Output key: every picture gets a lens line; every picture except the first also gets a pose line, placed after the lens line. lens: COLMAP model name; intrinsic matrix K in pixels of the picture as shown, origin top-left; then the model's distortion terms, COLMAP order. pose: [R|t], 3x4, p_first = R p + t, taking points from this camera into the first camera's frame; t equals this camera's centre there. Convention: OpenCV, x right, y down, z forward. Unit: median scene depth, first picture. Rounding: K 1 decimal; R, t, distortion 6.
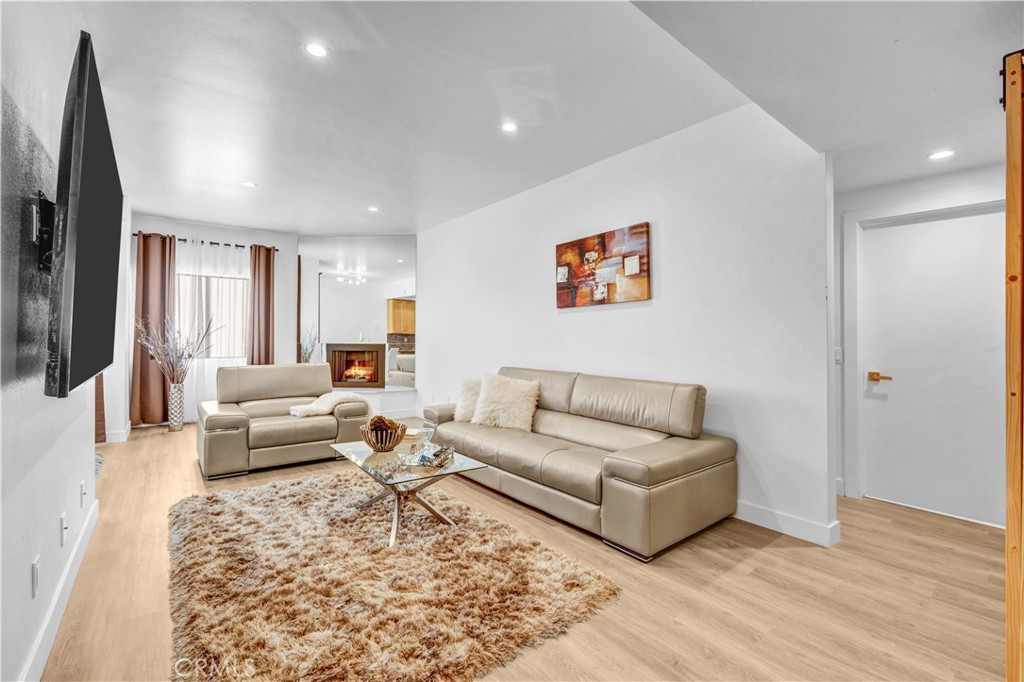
lens RADIAL K [[451.3, 0, 501.3], [0, 451.3, 324.0], [0, 0, 1]] dist [-0.014853, 0.005037]
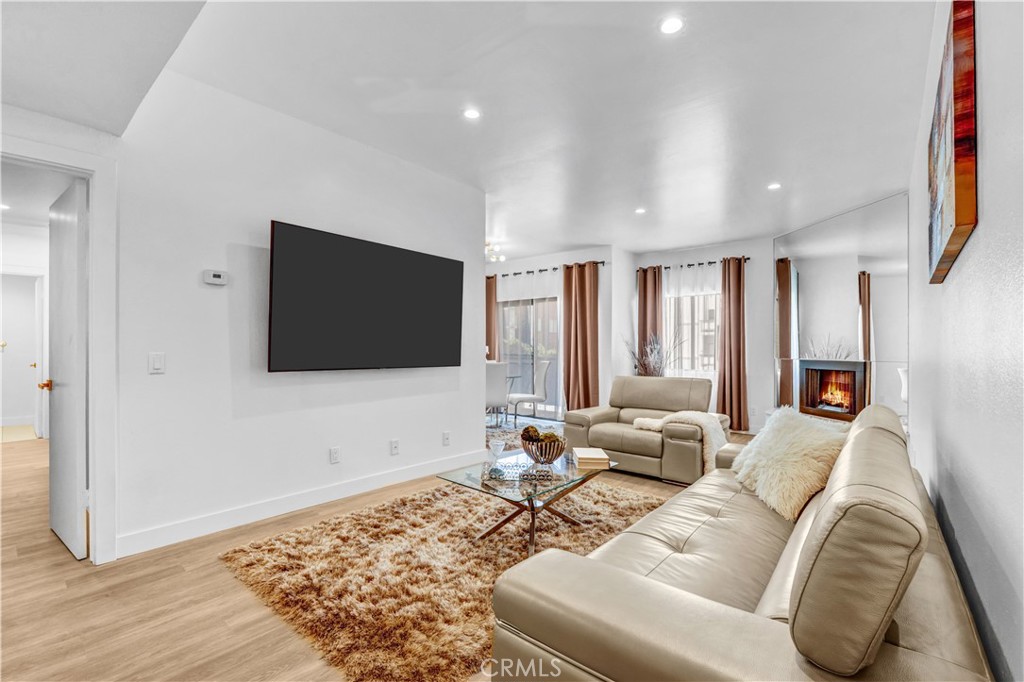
lens RADIAL K [[451.3, 0, 514.8], [0, 451.3, 351.1], [0, 0, 1]] dist [-0.014853, 0.005037]
pose [[0.224947, 0.000930, -0.974371, 0.529608], [0.021749, 0.999746, 0.005975, 0.020497], [0.974128, -0.022536, 0.224870, 0.546710]]
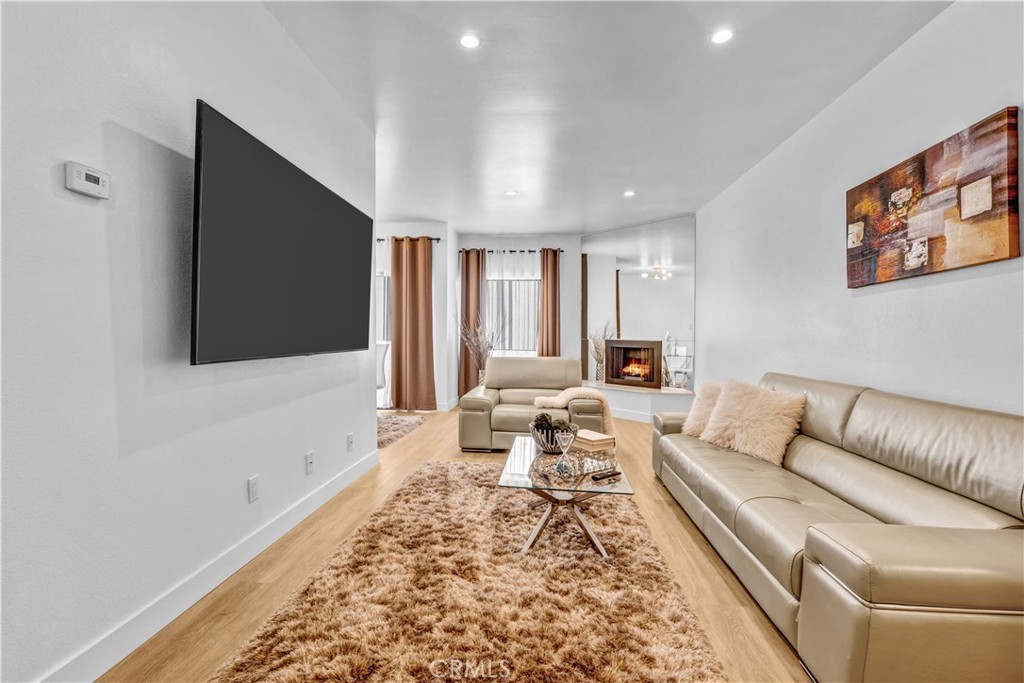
lens RADIAL K [[451.3, 0, 506.8], [0, 451.3, 344.3], [0, 0, 1]] dist [-0.014853, 0.005037]
pose [[0.740717, 0.021257, -0.671481, 0.216525], [0.009498, 0.999068, 0.042105, 0.016504], [0.671750, -0.037565, 0.739825, 0.197695]]
